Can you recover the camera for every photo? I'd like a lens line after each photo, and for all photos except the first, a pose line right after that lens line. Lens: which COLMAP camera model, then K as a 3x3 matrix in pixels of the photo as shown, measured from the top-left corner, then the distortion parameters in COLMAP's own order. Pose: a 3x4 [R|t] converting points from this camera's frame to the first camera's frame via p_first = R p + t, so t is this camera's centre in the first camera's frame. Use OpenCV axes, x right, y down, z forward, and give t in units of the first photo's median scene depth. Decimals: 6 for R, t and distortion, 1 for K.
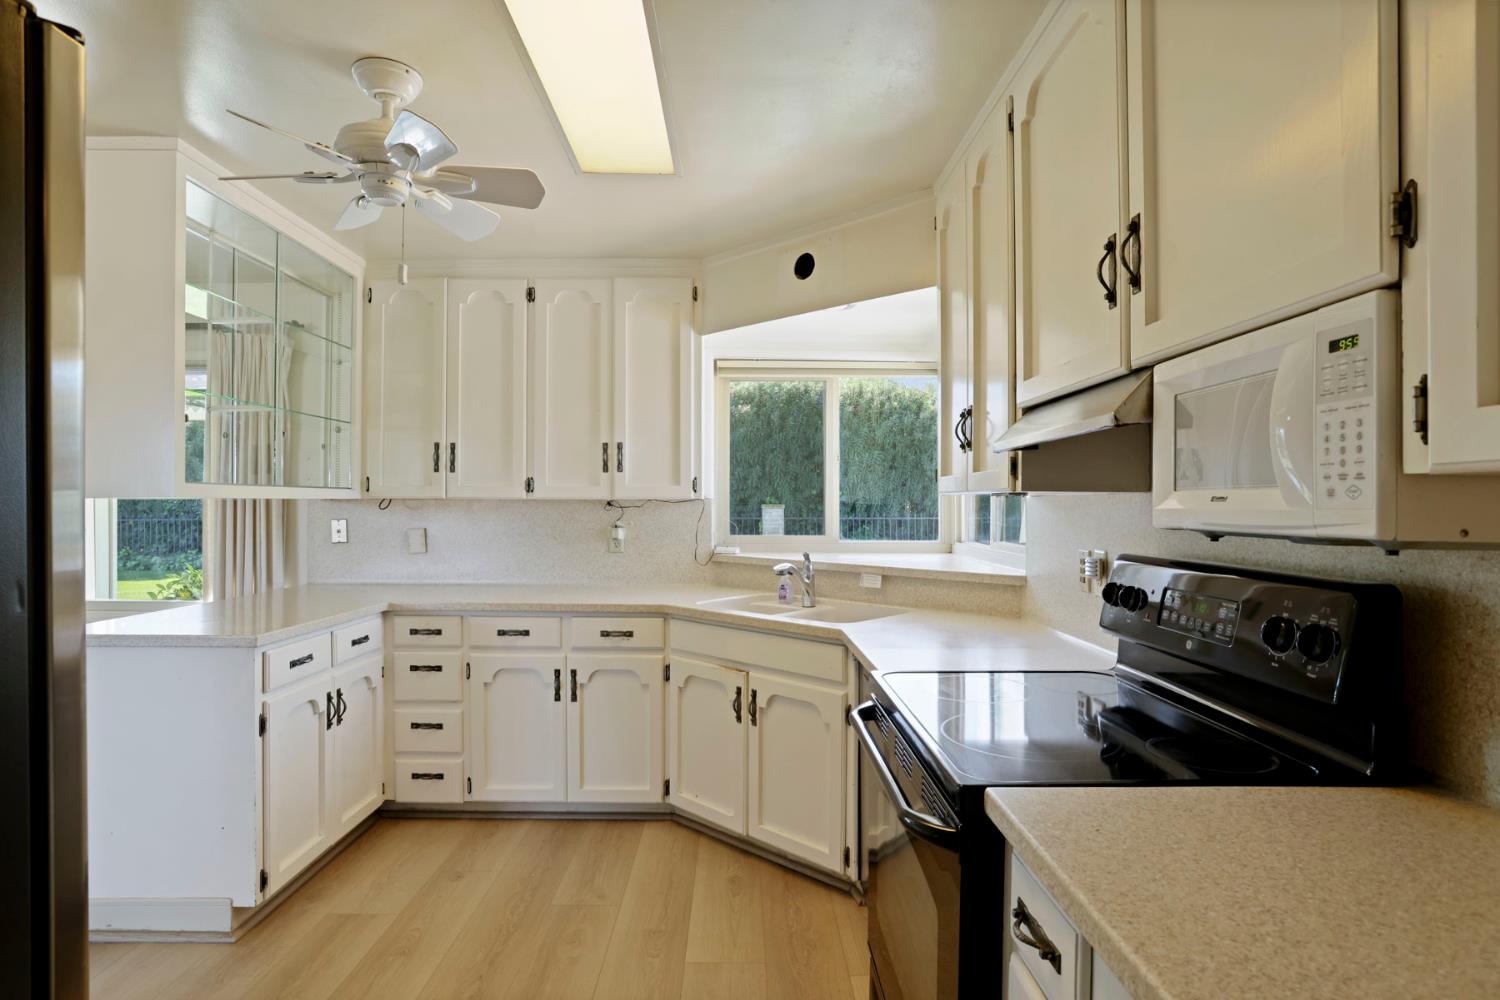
lens RADIAL K [[773.0, 0, 750.0], [0, 773.0, 500.0], [0, 0, 1]] dist [-0.083810, 0.045419]
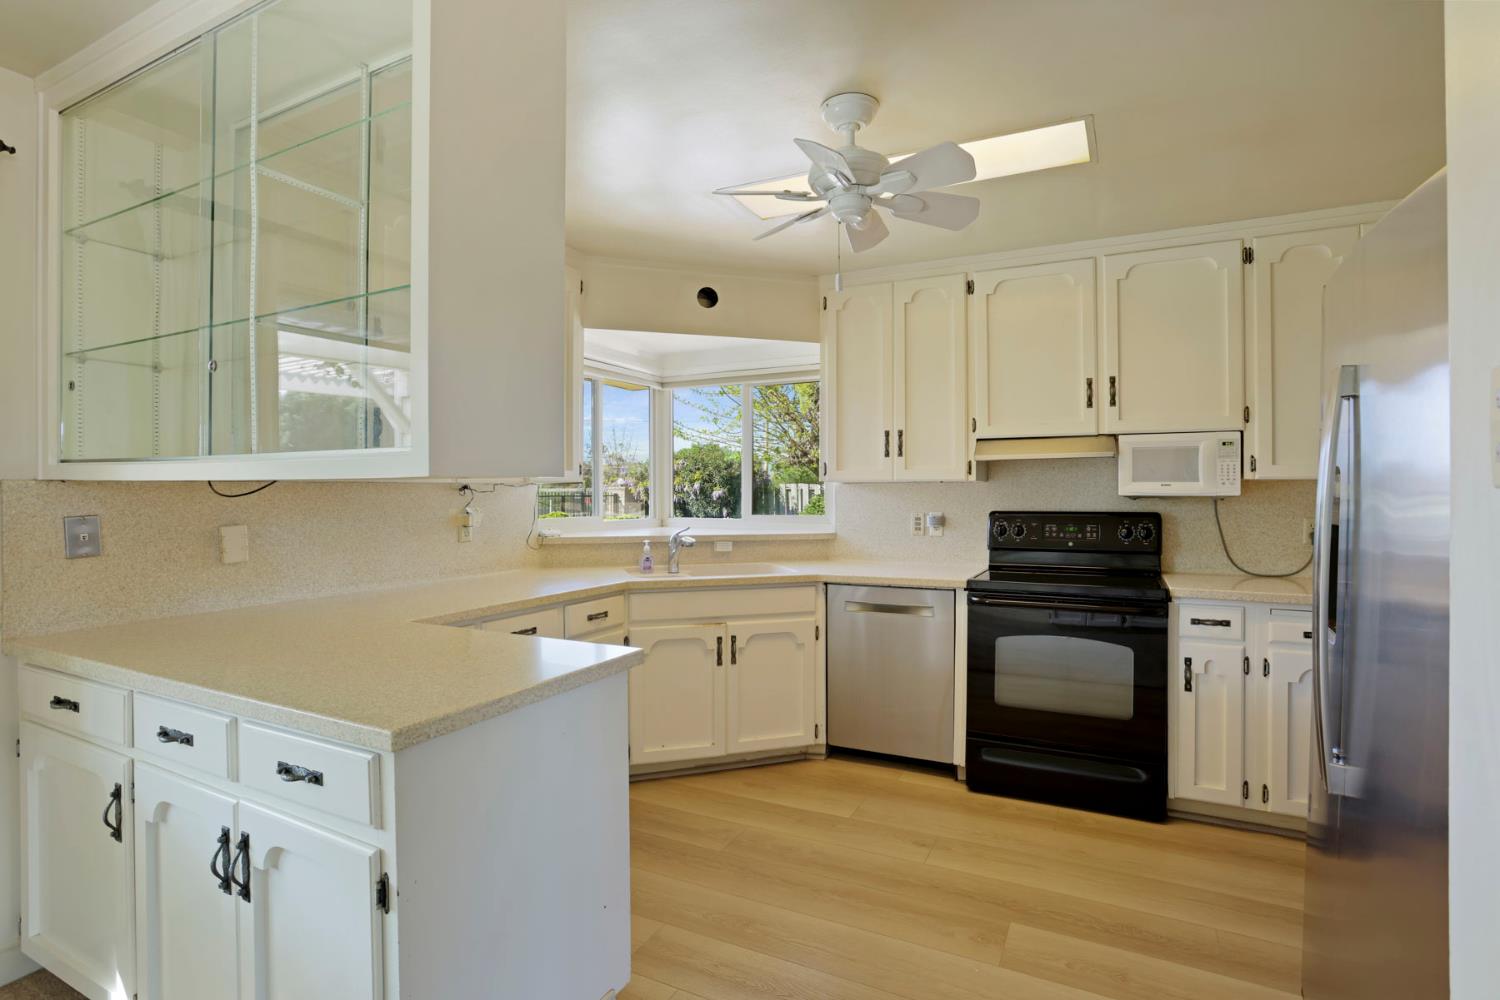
lens RADIAL K [[739.4, 0, 739.8], [0, 739.4, 490.6], [0, 0, 1]] dist [-0.057613, 0.023690]
pose [[0.479928, -0.004475, 0.877296, -0.935459], [-0.002310, 0.999977, 0.006364, 0.002068], [-0.877305, -0.005081, 0.479907, 0.370216]]
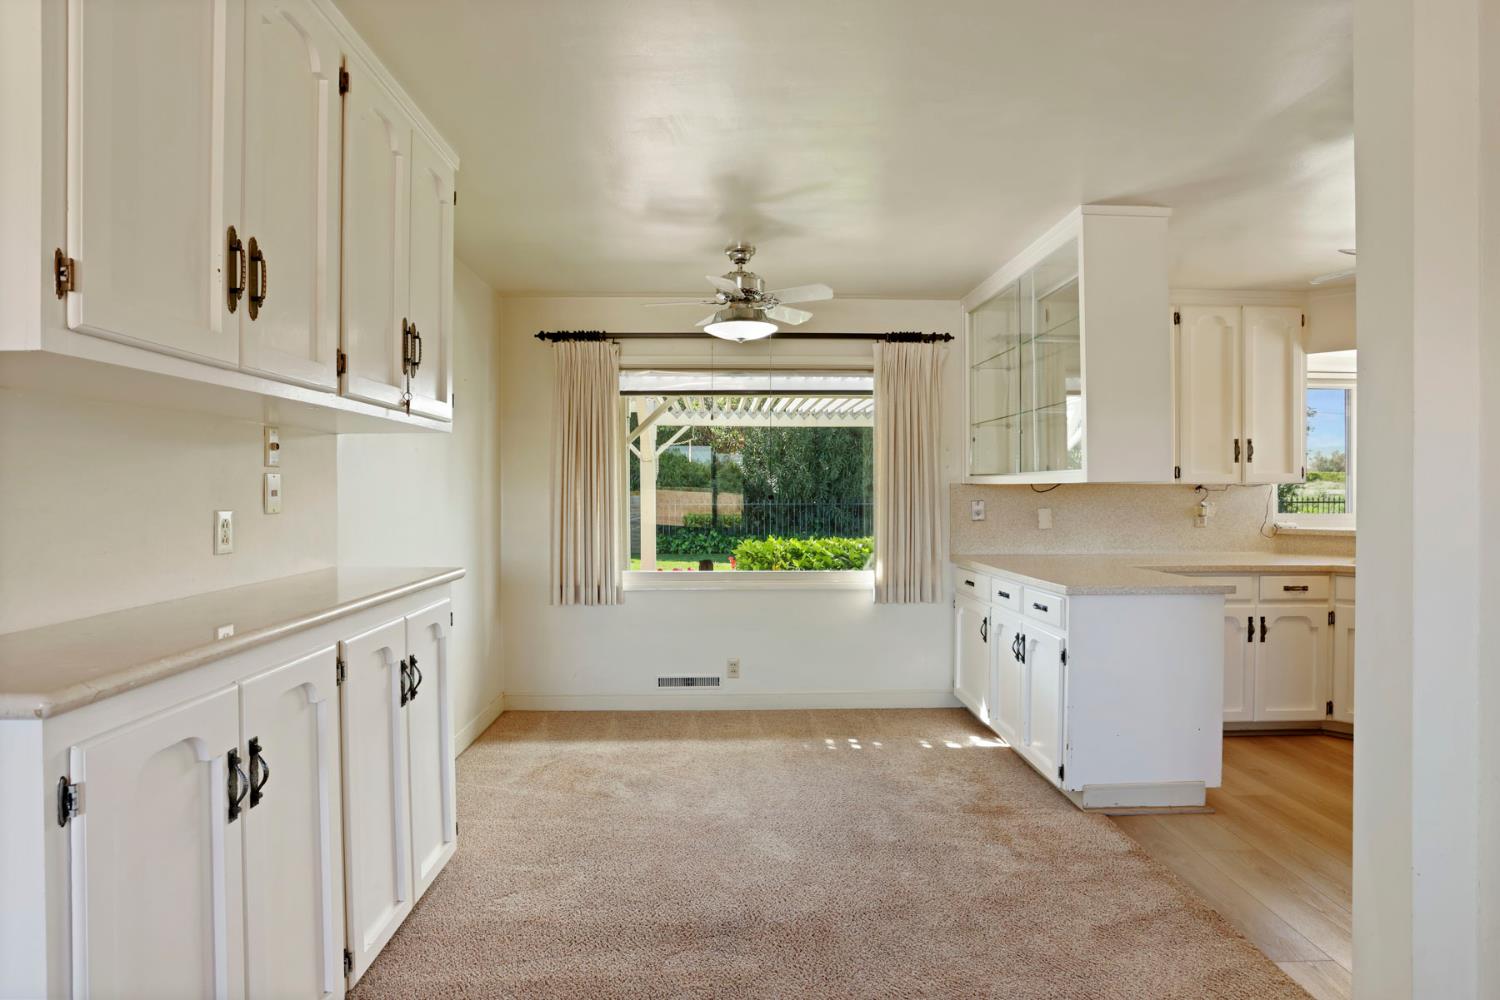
lens RADIAL K [[773.0, 0, 750.0], [0, 773.0, 500.0], [0, 0, 1]] dist [-0.083810, 0.045419]
pose [[0.999918, -0.003142, 0.012404, -1.101473], [0.002926, 0.999846, 0.017318, 0.001770], [-0.012456, -0.017280, 0.999773, -0.238238]]
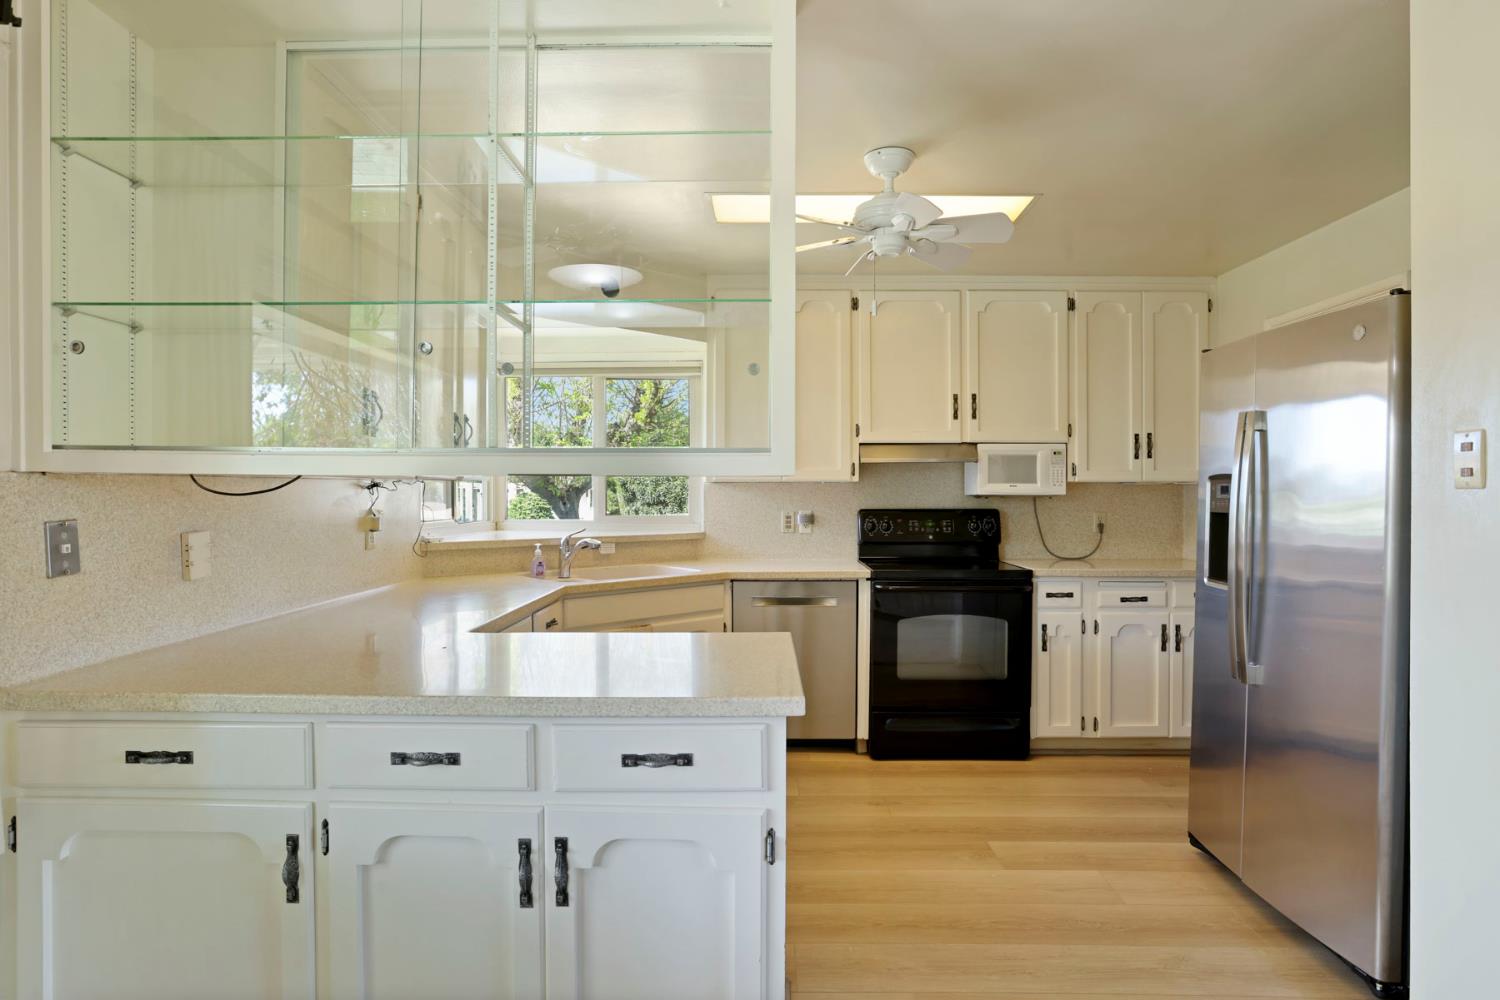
lens RADIAL K [[835.0, 0, 750.0], [0, 835.0, 500.0], [0, 0, 1]] dist [-0.045378, 0.000819]
pose [[0.042473, -0.014481, 0.998993, -1.179773], [-0.007195, 0.999865, 0.014799, 0.005169], [-0.999072, -0.007817, 0.042363, 0.711610]]
